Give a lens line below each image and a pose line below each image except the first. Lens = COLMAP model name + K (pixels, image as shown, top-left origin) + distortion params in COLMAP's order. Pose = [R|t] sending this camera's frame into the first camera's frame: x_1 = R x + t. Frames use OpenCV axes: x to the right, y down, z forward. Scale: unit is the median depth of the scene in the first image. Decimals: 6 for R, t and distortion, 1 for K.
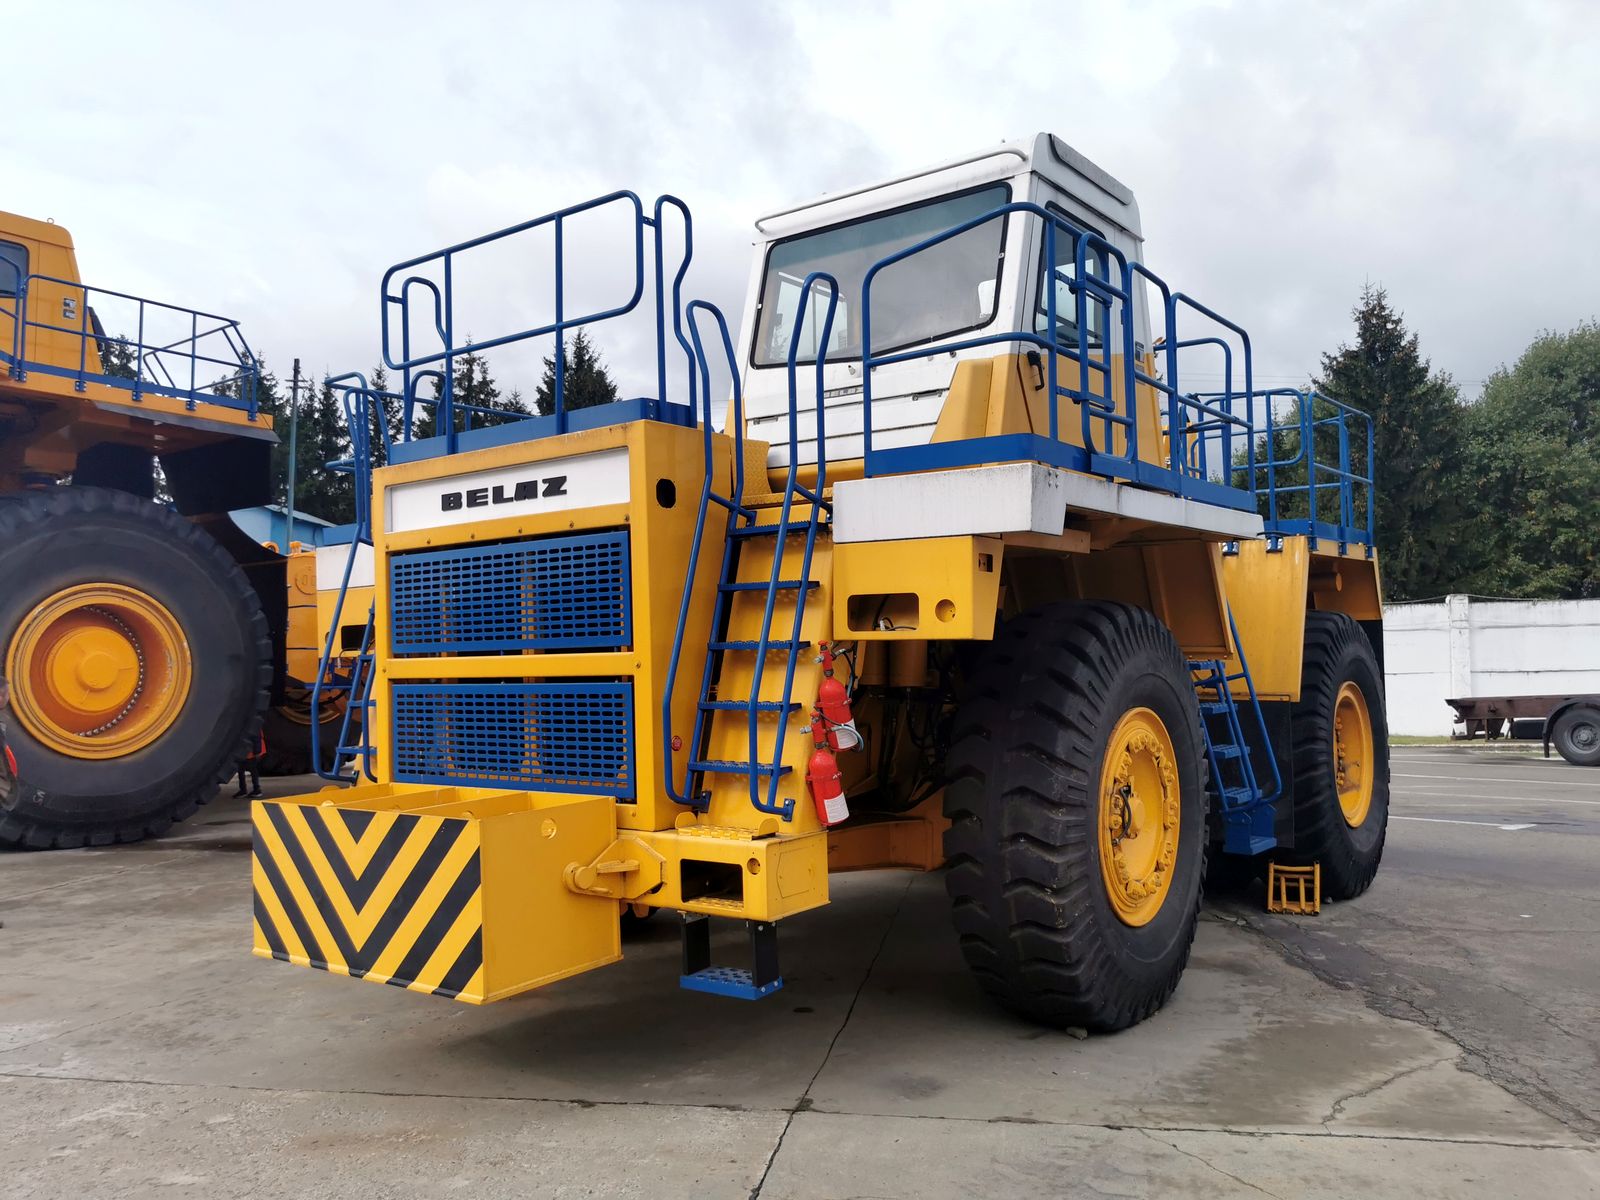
lens RADIAL K [[1240.4, 0, 789.9], [0, 1240.4, 603.9], [0, 0, 1]] dist [0.055154, -0.089150]
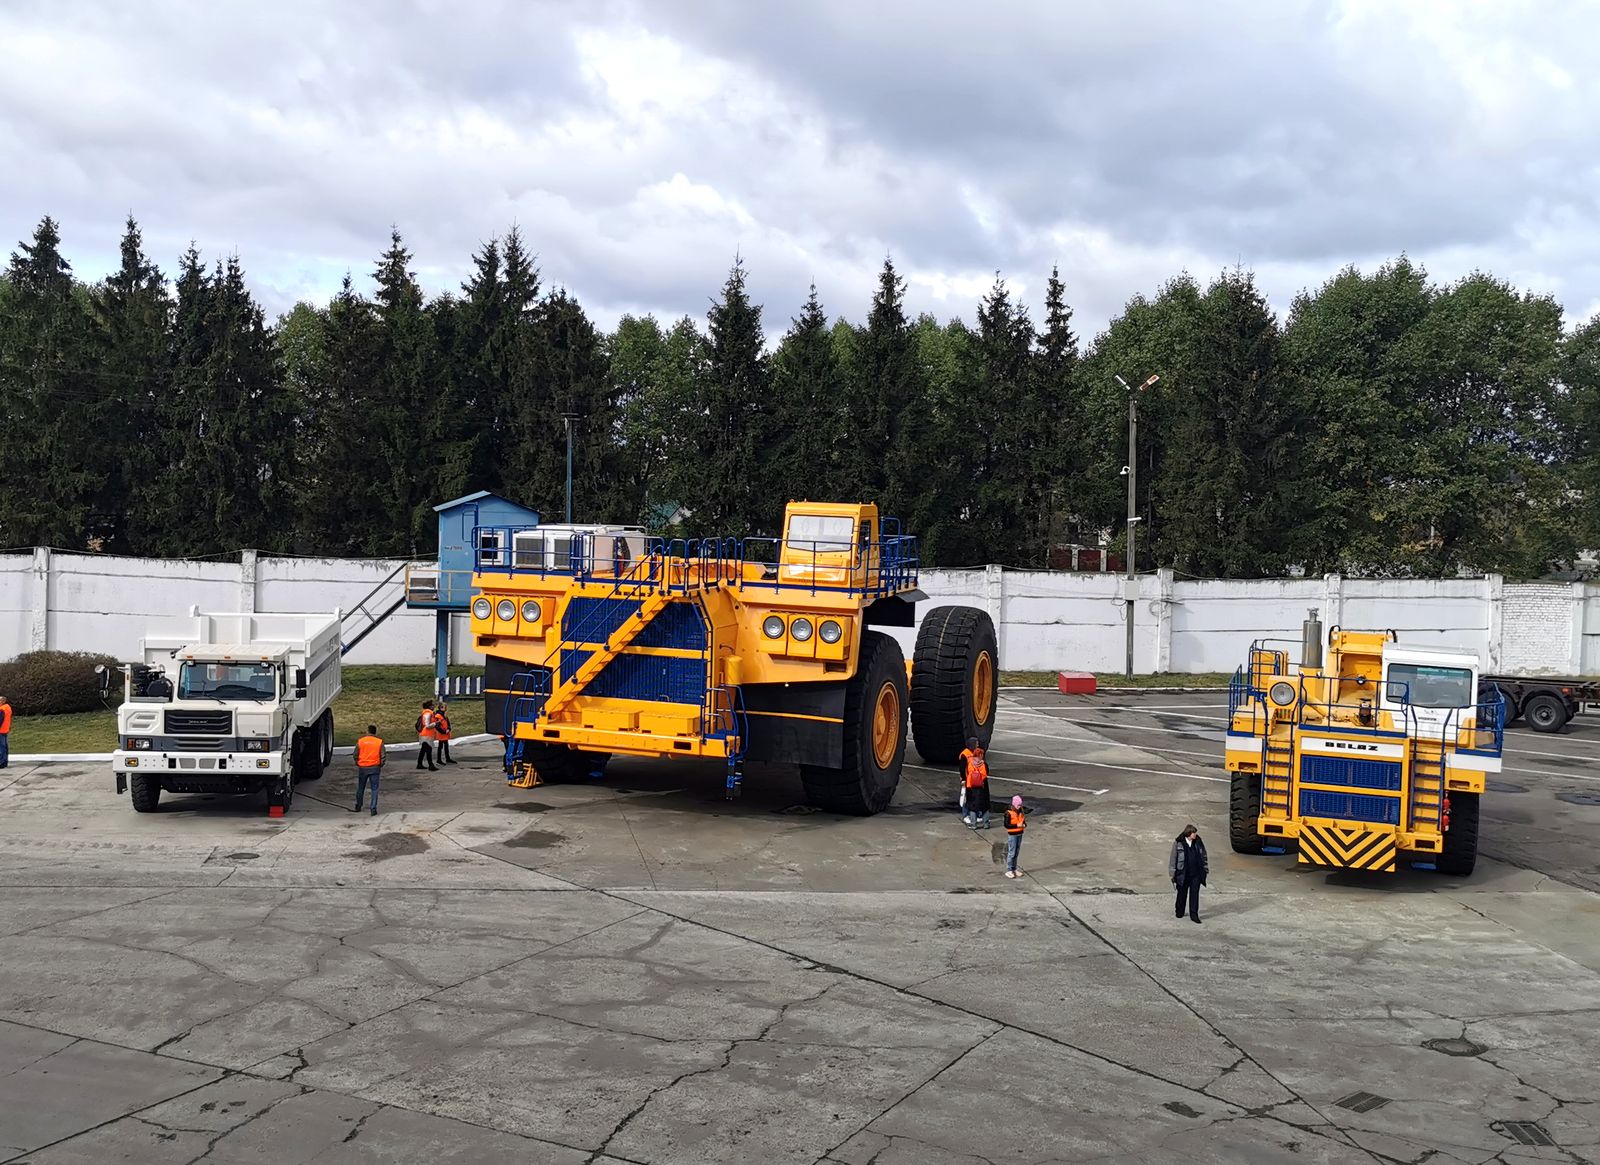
lens RADIAL K [[1747.0, 0, 674.0], [0, 1747.0, 522.6], [0, 0, 1]] dist [0.028940, -0.004196]
pose [[0.966083, 0.021003, 0.257378, -3.690901], [-0.047376, 0.994185, 0.096699, -1.209218], [-0.253850, -0.105613, 0.961460, -3.662774]]
